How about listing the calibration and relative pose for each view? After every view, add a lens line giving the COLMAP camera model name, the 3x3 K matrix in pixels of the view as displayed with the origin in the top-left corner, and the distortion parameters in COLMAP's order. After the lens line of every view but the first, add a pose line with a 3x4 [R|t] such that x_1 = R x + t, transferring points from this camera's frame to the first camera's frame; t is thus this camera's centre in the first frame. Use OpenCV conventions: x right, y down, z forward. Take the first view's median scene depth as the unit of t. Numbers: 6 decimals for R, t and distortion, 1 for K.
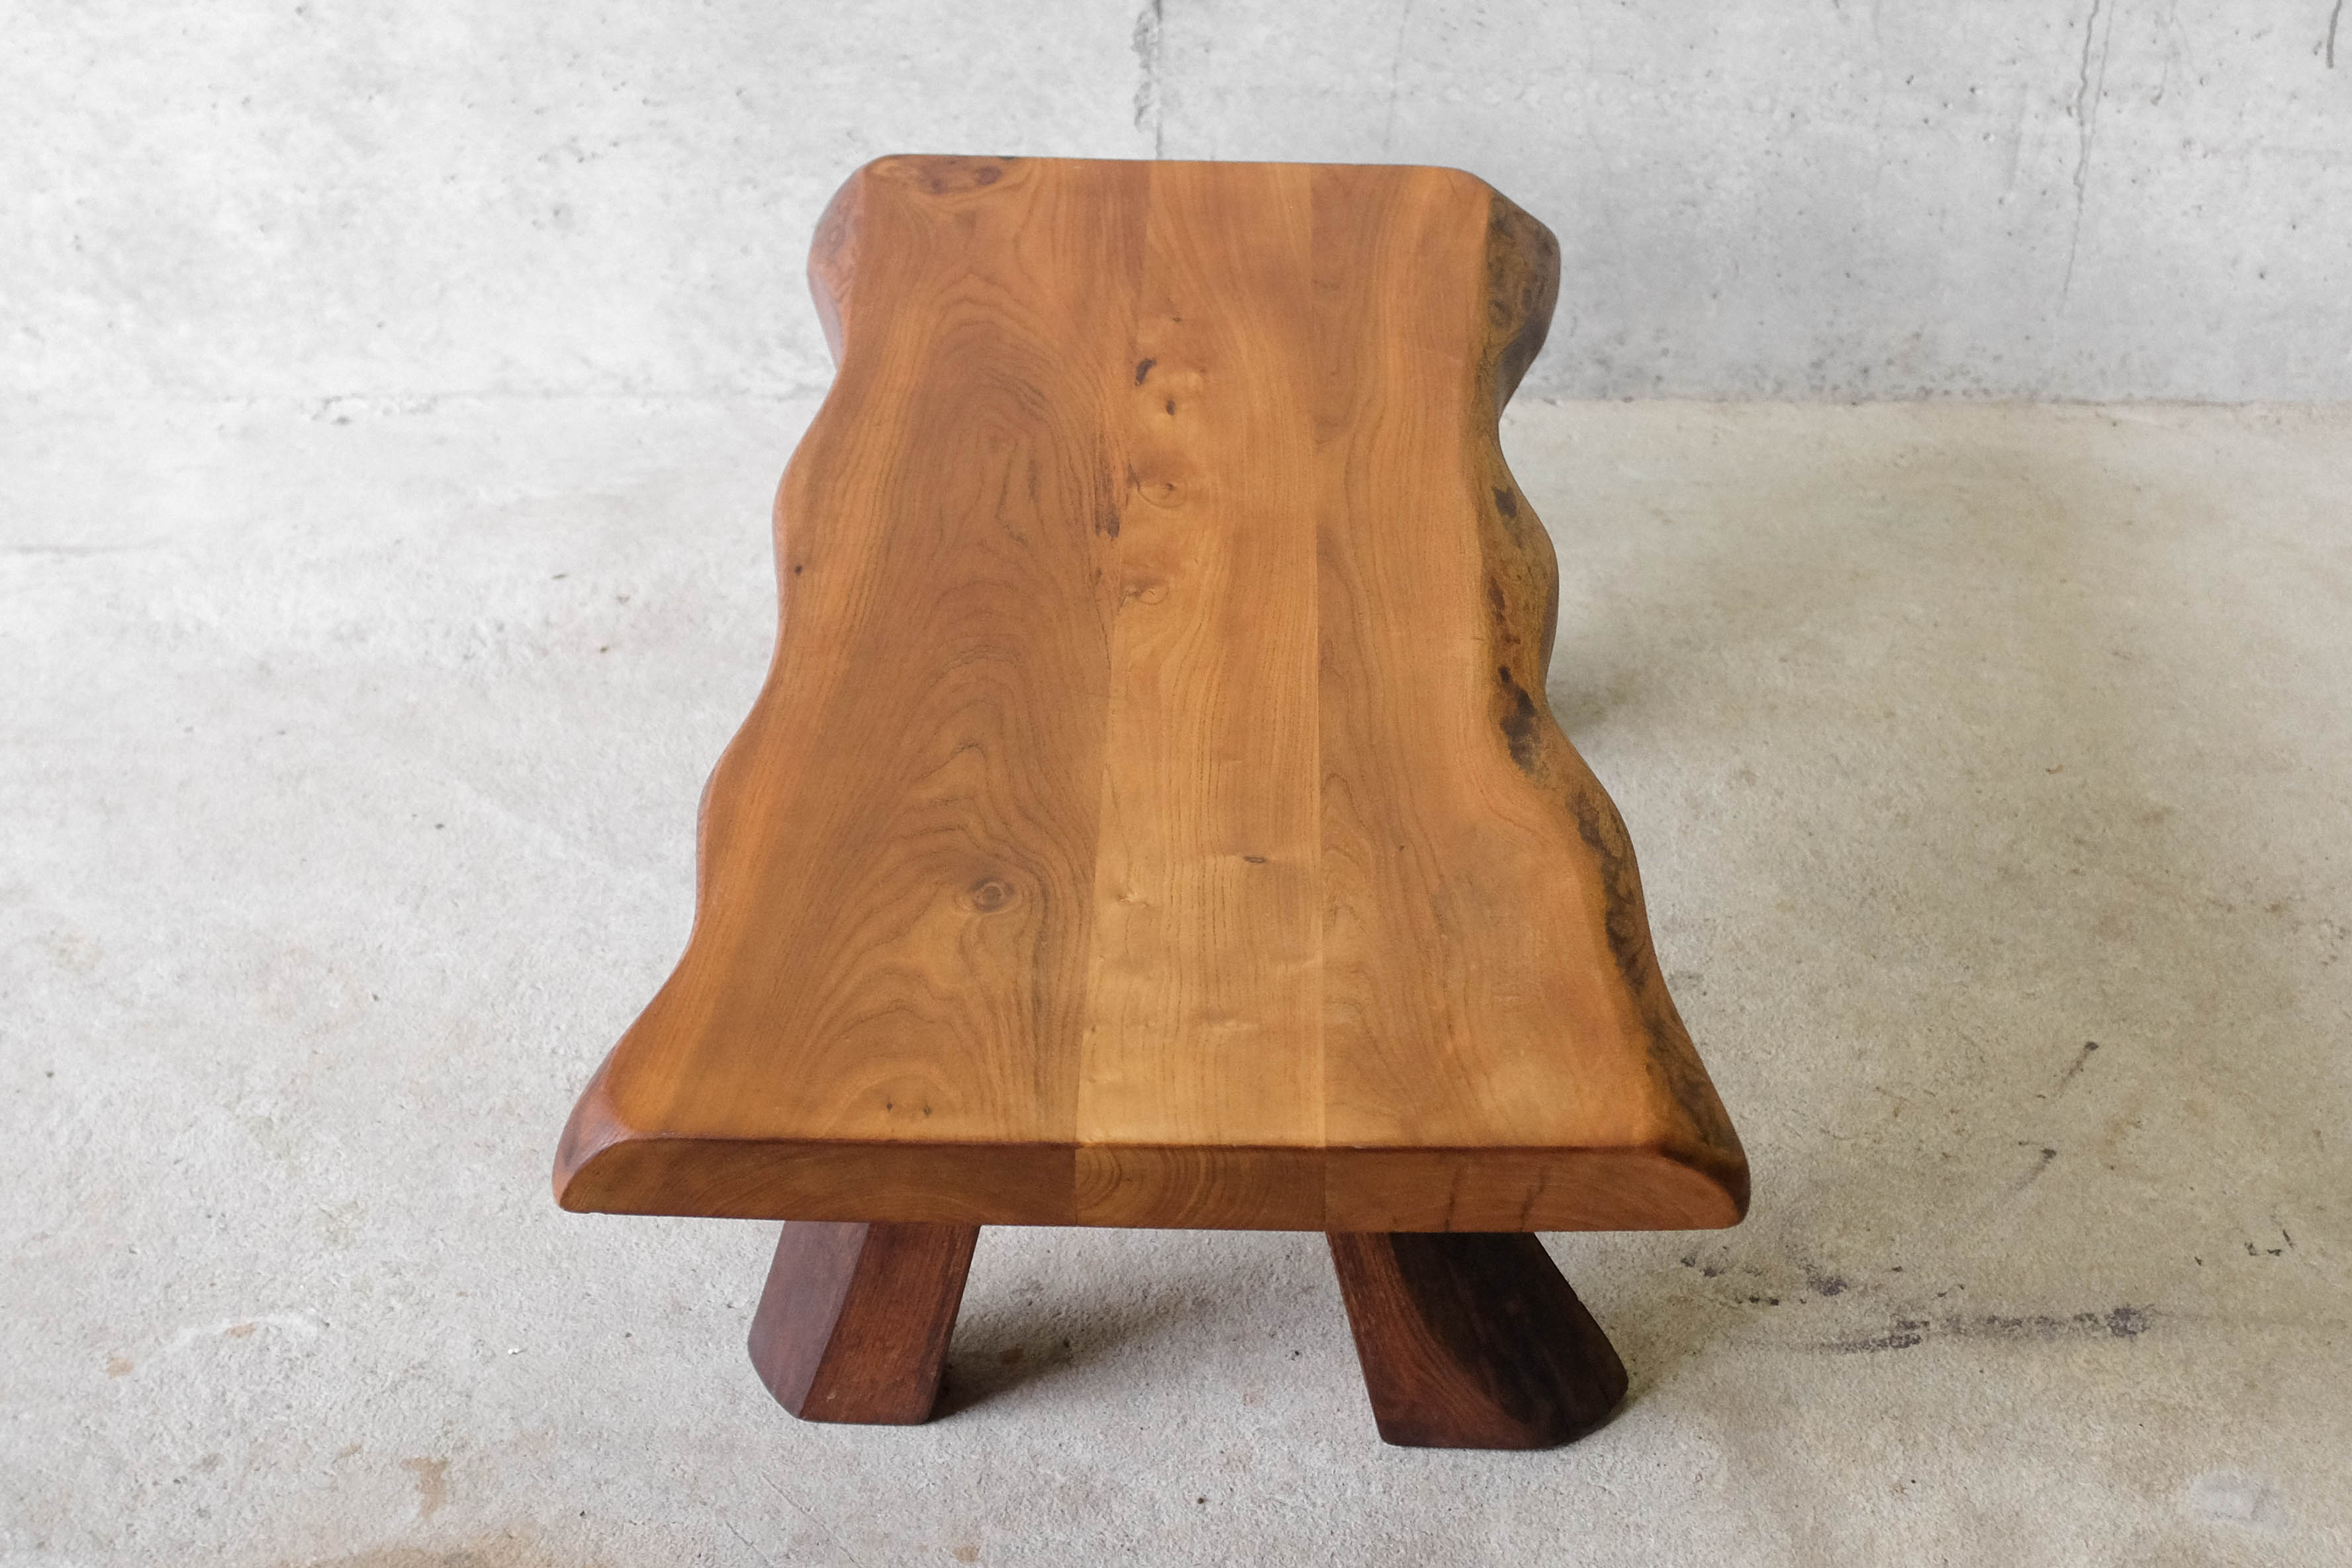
lens RADIAL K [[3299.1, 0, 1179.9], [0, 3299.1, 789.2], [0, 0, 1]] dist [-0.106909, 0.116940]
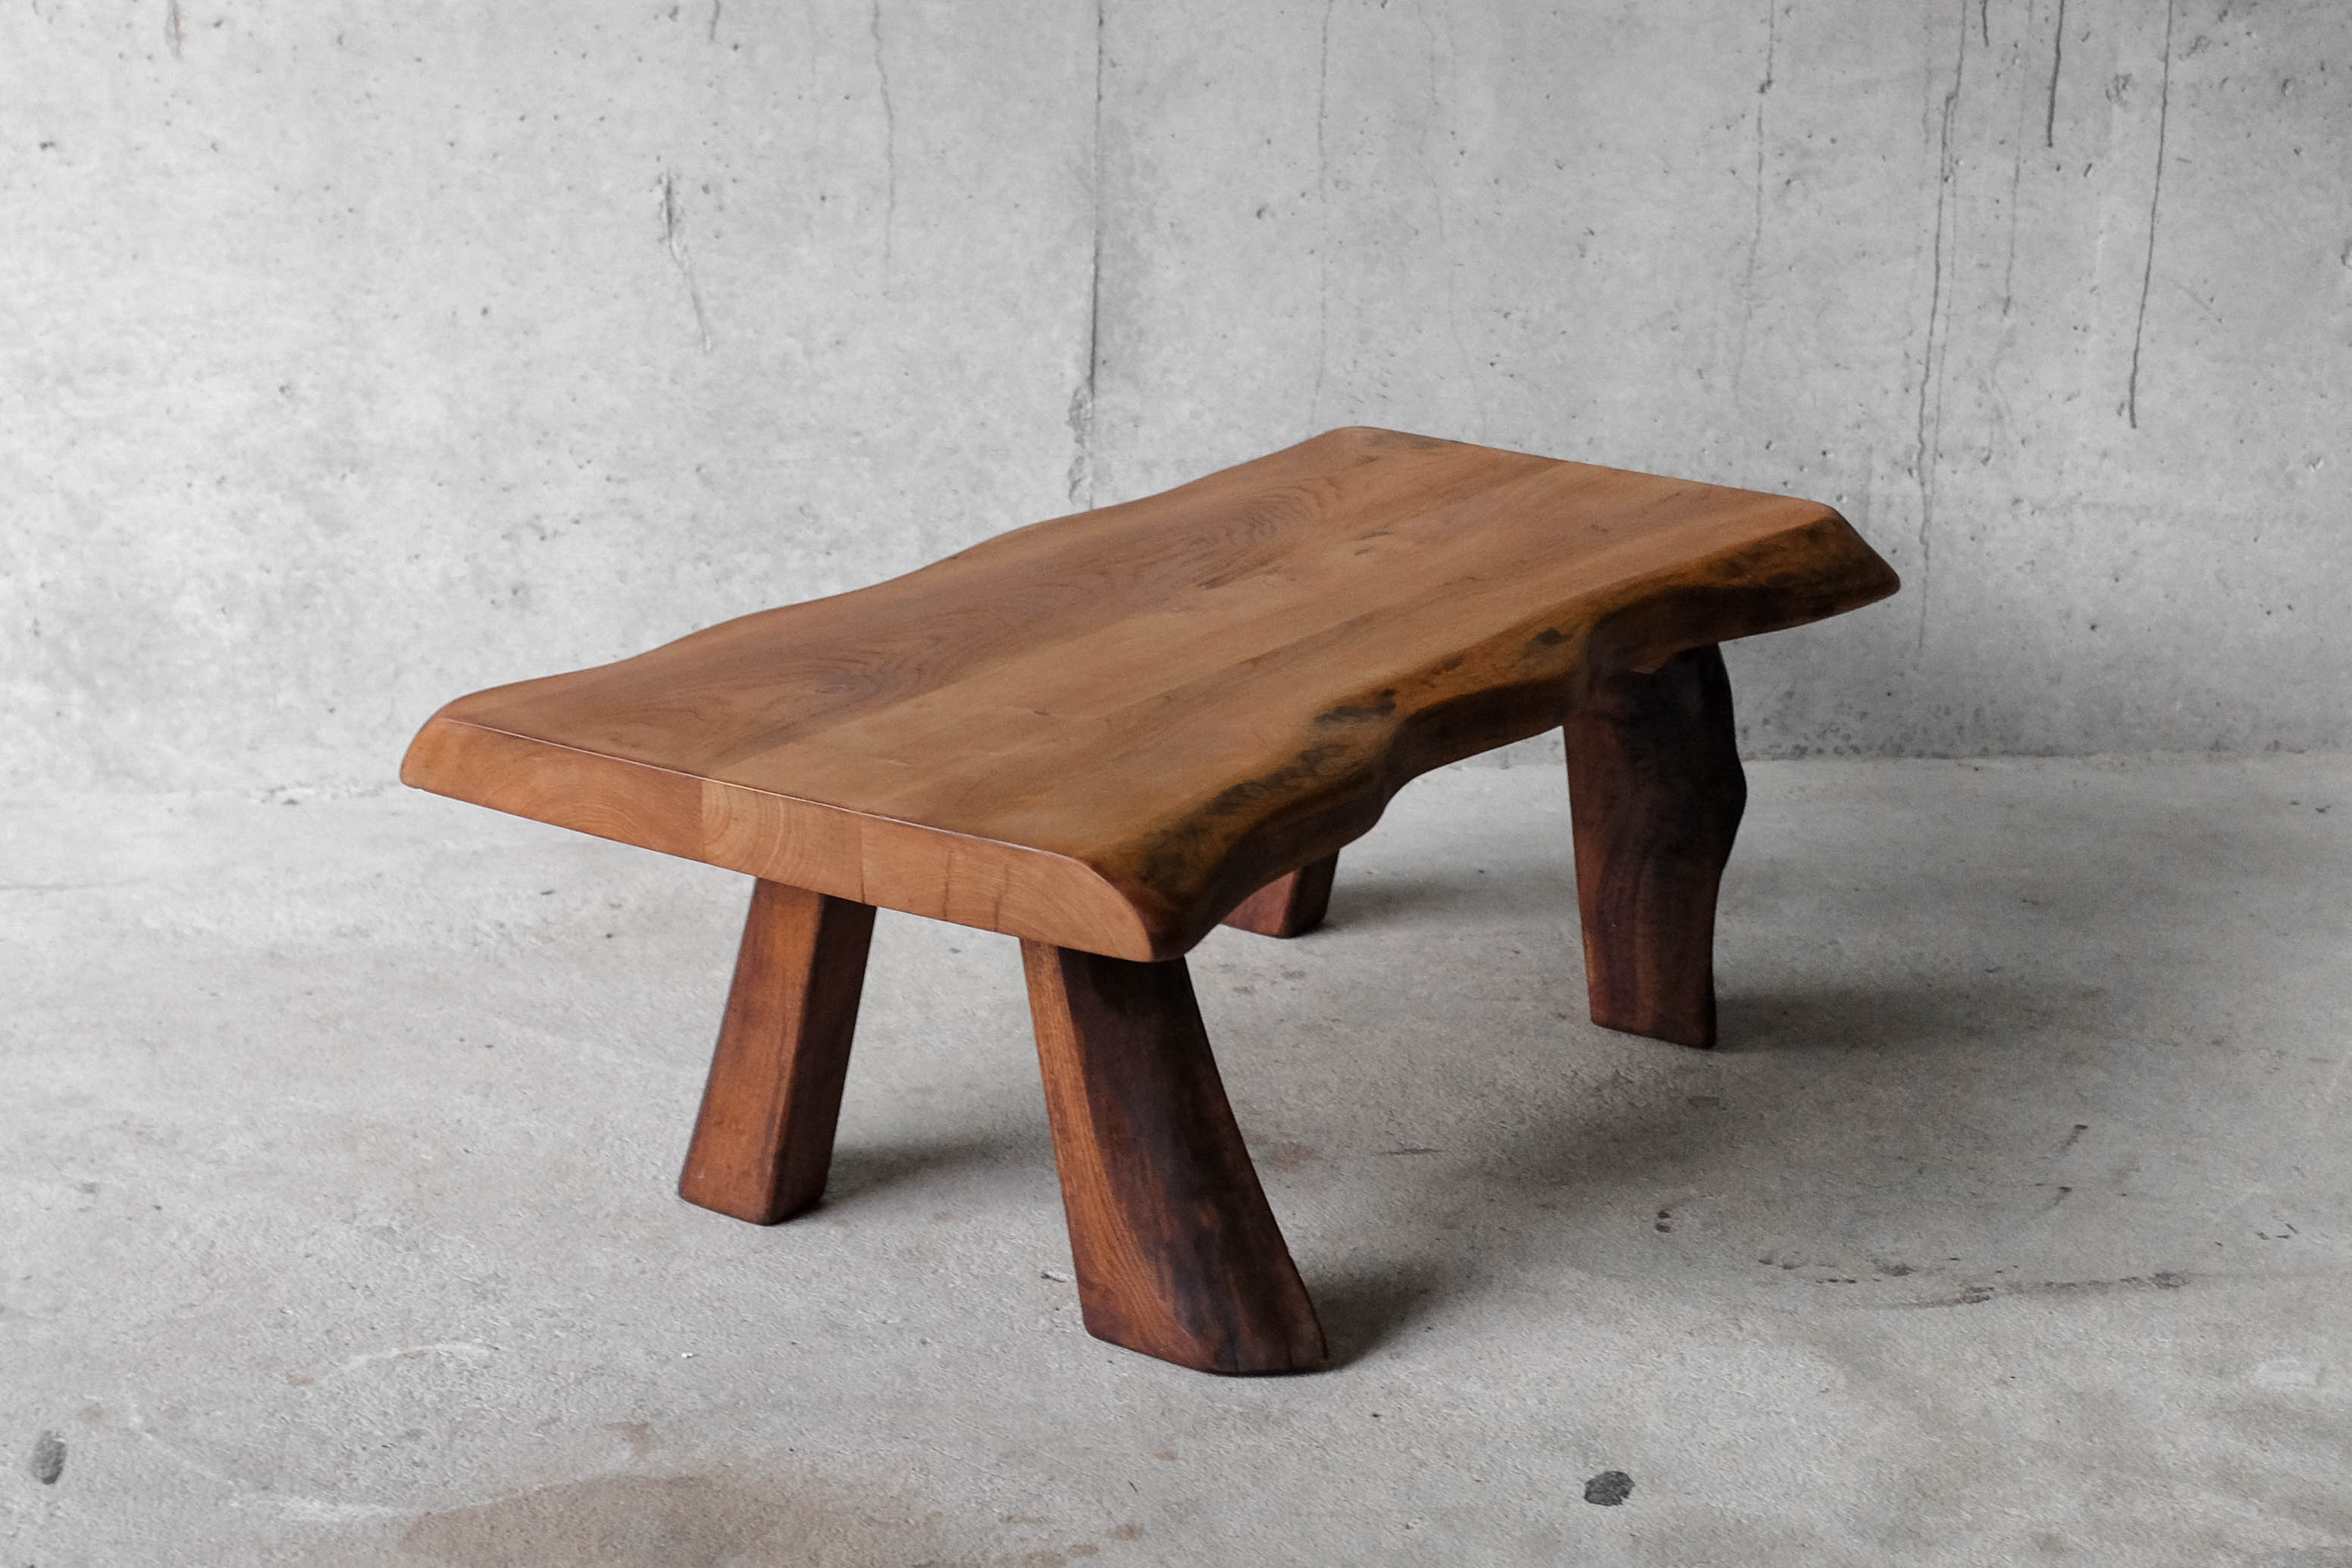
lens RADIAL K [[3783.1, 0, 1214.6], [0, 3783.1, 788.2], [0, 0, 1]] dist [-0.105040, 0.091298]
pose [[0.989669, -0.023948, 0.141358, -0.145130], [0.065936, 0.951522, -0.300431, 0.264699], [-0.127310, 0.306648, 0.943270, -0.140993]]
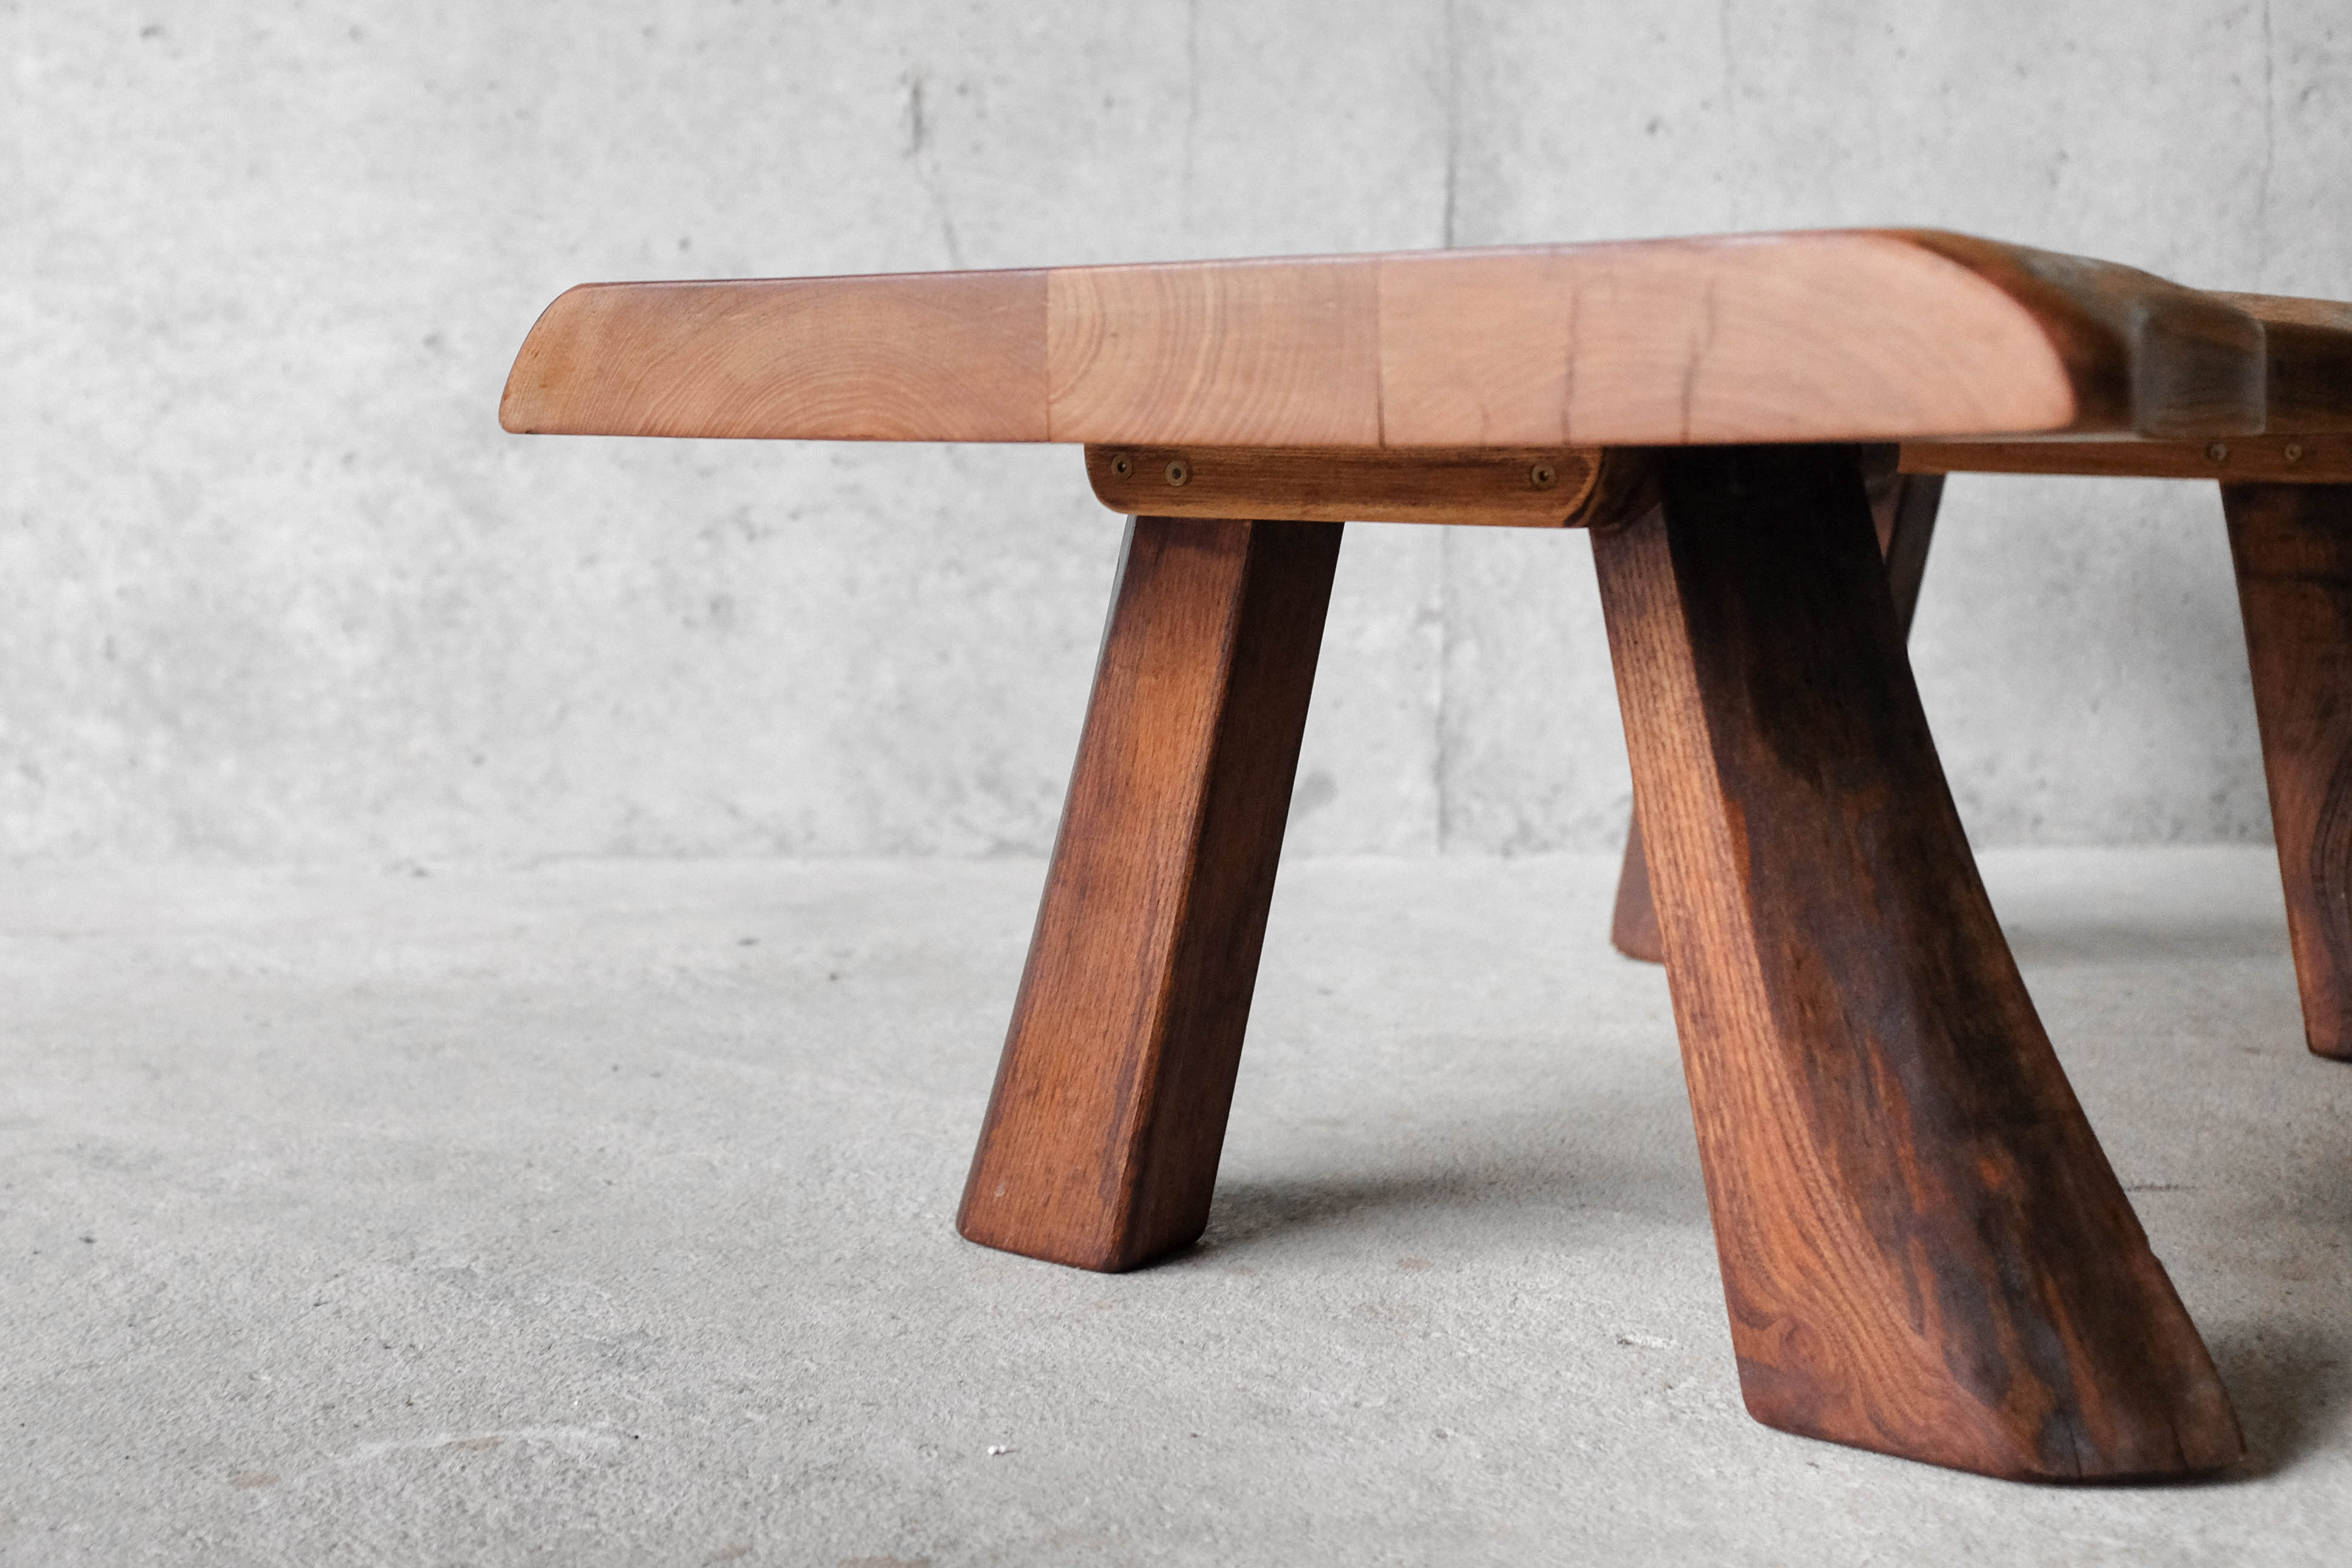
lens RADIAL K [[3030.4, 0, 1027.1], [0, 3030.4, 615.7], [0, 0, 1]] dist [-0.121202, 0.197277]
pose [[0.998127, -0.009985, 0.060361, -0.162631], [0.039528, 0.858282, -0.511654, 0.219845], [-0.046698, 0.513082, 0.857068, 0.363205]]
